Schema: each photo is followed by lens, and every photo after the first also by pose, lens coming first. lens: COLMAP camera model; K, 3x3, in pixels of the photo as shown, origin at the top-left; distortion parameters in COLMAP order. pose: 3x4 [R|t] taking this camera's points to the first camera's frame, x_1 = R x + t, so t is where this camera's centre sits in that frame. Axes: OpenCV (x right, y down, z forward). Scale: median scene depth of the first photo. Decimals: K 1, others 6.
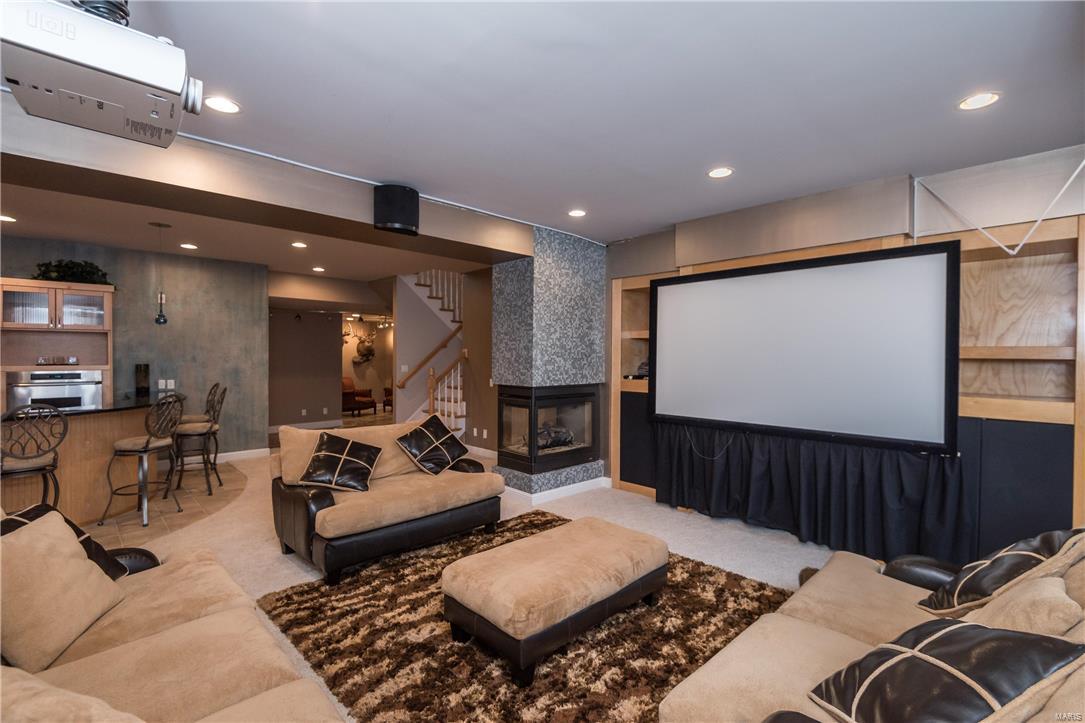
lens RADIAL K [[490.1, 0, 542.5], [0, 490.1, 361.5], [0, 0, 1]] dist [-0.000080, -0.000038]
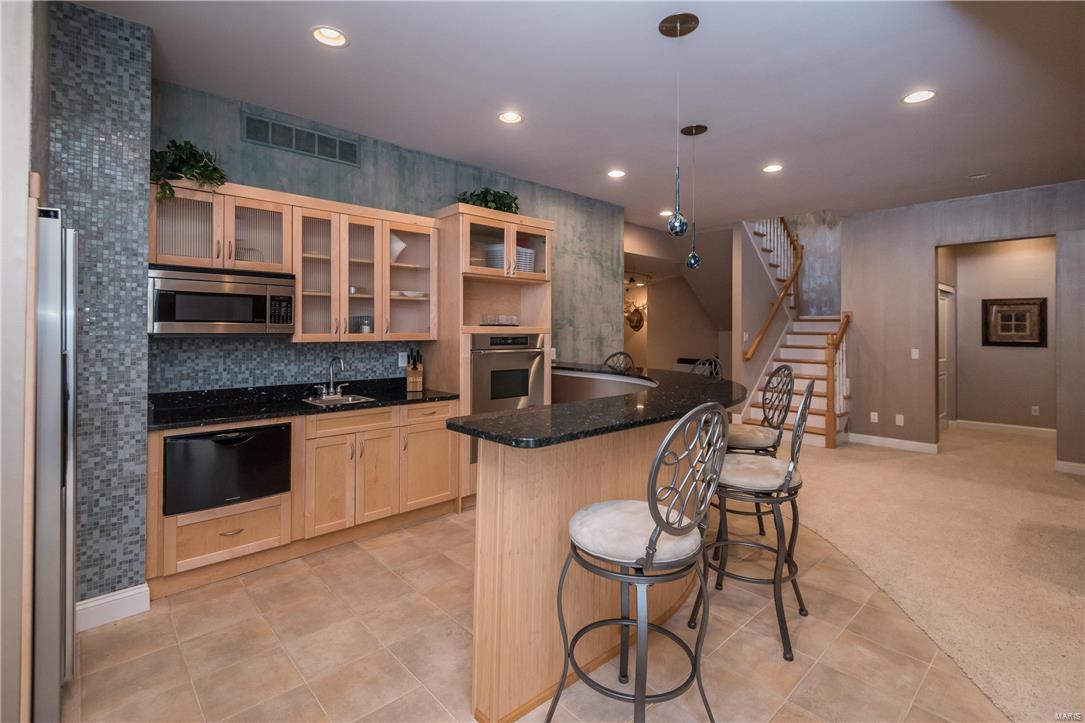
lens RADIAL K [[504.8, 0, 528.2], [0, 504.8, 323.0], [0, 0, 1]] dist [0.001412, -0.012288]
pose [[0.999311, 0.000708, -0.037113, -0.709575], [-0.001783, 0.999579, -0.028942, 0.018789], [0.037077, 0.028988, 0.998892, 0.181349]]
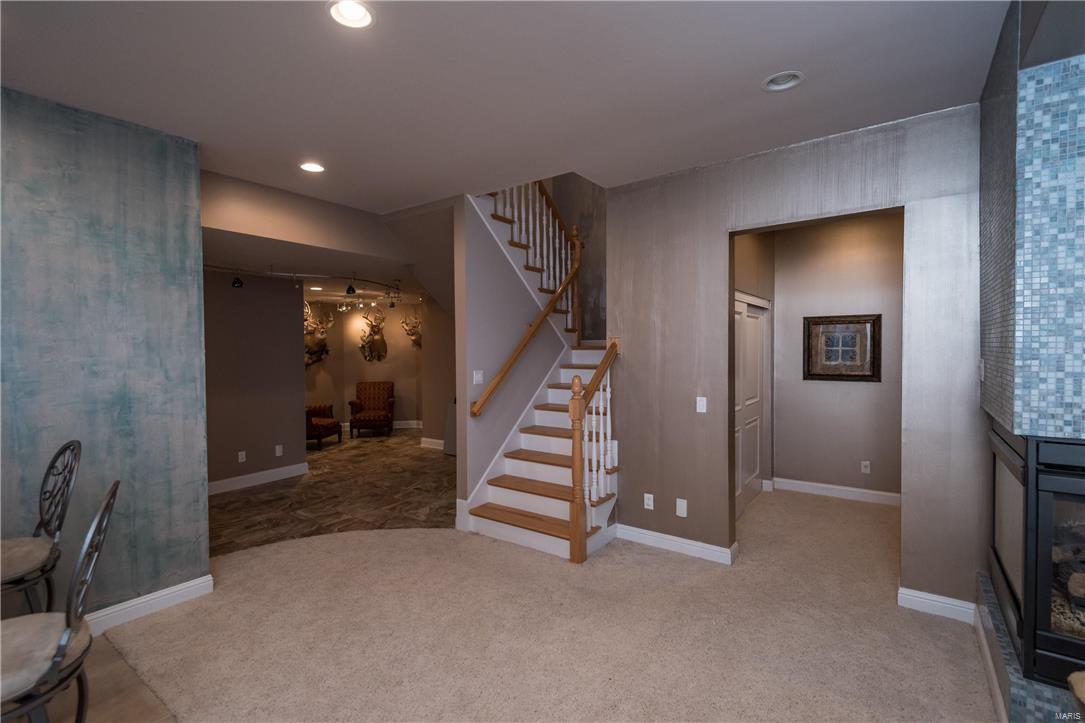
lens RADIAL K [[500.0, 0, 522.8], [0, 500.0, 359.7], [0, 0, 1]] dist [-0.002248, -0.001096]
pose [[0.986867, -0.018400, 0.160483, -0.370835], [0.017006, 0.999805, 0.010057, -0.010436], [-0.160636, -0.007196, 0.986987, 0.550403]]
